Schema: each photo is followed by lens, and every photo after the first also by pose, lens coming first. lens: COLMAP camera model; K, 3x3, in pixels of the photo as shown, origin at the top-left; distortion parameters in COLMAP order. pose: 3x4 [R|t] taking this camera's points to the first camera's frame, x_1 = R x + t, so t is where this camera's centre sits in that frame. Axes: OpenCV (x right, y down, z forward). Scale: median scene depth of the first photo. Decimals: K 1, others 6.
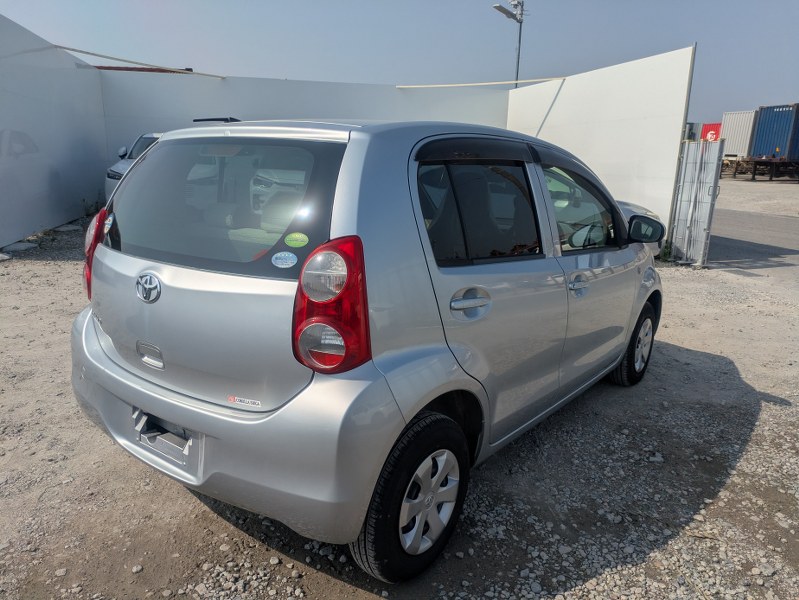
lens RADIAL K [[612.3, 0, 401.5], [0, 612.3, 315.2], [0, 0, 1]] dist [0.014474, -0.002395]
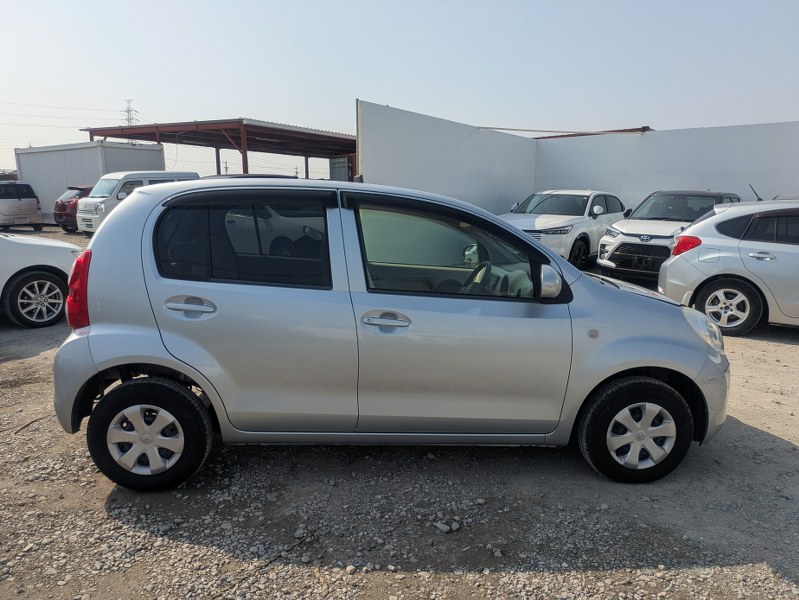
lens RADIAL K [[612.3, 0, 401.5], [0, 612.3, 315.2], [0, 0, 1]] dist [0.014474, -0.002395]
pose [[0.627104, 0.098299, -0.772708, 1.281741], [-0.167357, 0.985841, -0.010409, -0.056743], [0.760745, 0.135845, 0.634676, 0.435777]]
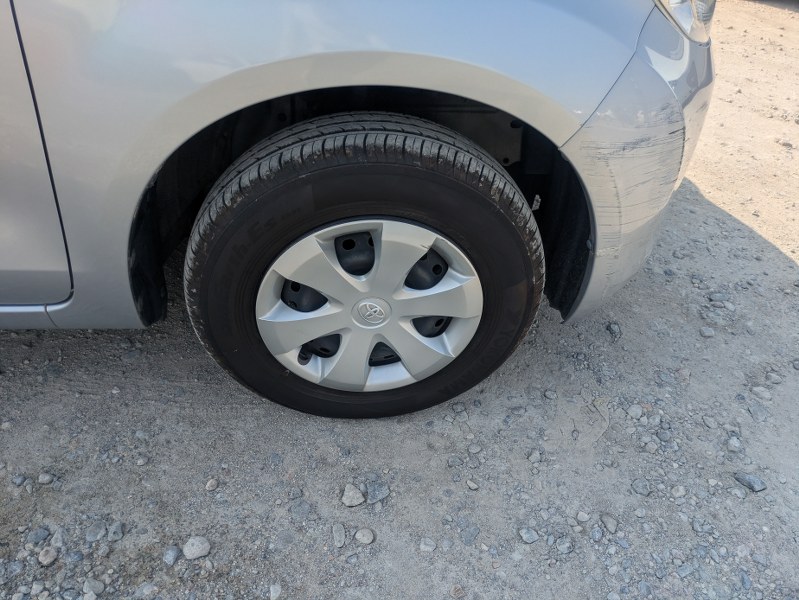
lens RADIAL K [[587.2, 0, 404.2], [0, 587.2, 312.6], [0, 0, 1]] dist [-0.005445, -0.005041]
pose [[0.643993, 0.494362, -0.583849, 0.865904], [-0.209088, 0.847849, 0.487272, -0.099510], [0.735905, -0.191724, 0.649374, 1.437382]]
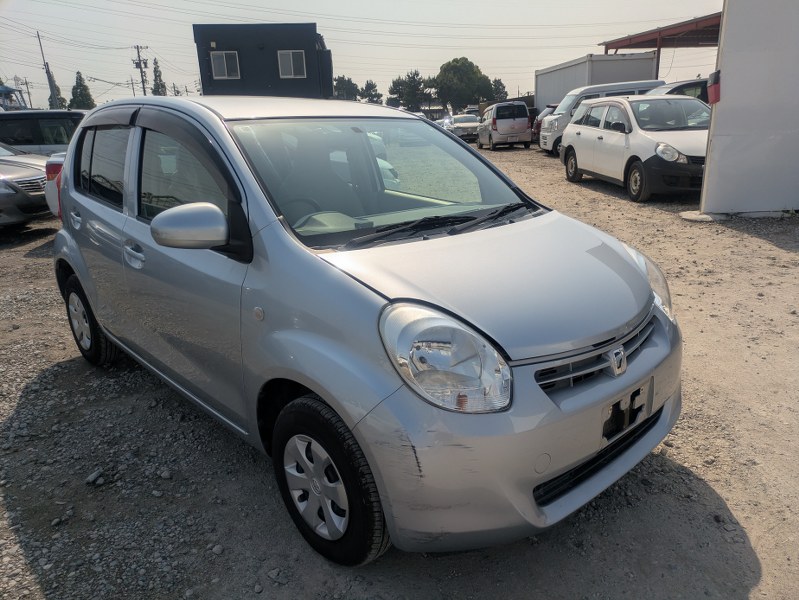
lens RADIAL K [[619.1, 0, 407.4], [0, 619.1, 311.9], [0, 0, 1]] dist [0.011131, -0.009856]
pose [[-0.218364, 0.243825, -0.944916, 1.325052], [-0.216326, 0.932098, 0.290509, -0.390026], [0.951588, 0.267847, -0.150791, 1.848658]]
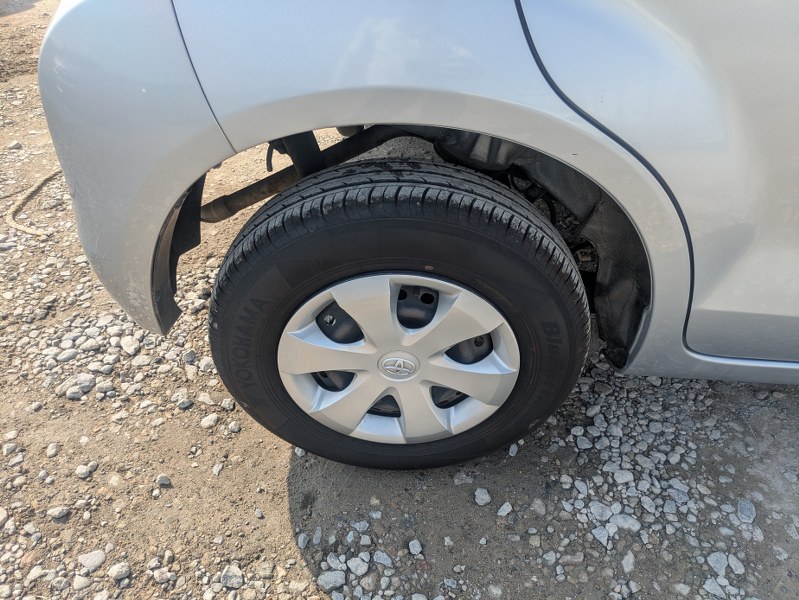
lens RADIAL K [[587.2, 0, 404.2], [0, 587.2, 312.6], [0, 0, 1]] dist [-0.005445, -0.005041]
pose [[0.580342, 0.524644, -0.622858, 0.250550], [-0.213139, 0.836022, 0.505607, 0.046816], [0.785987, -0.160670, 0.597001, 0.649501]]
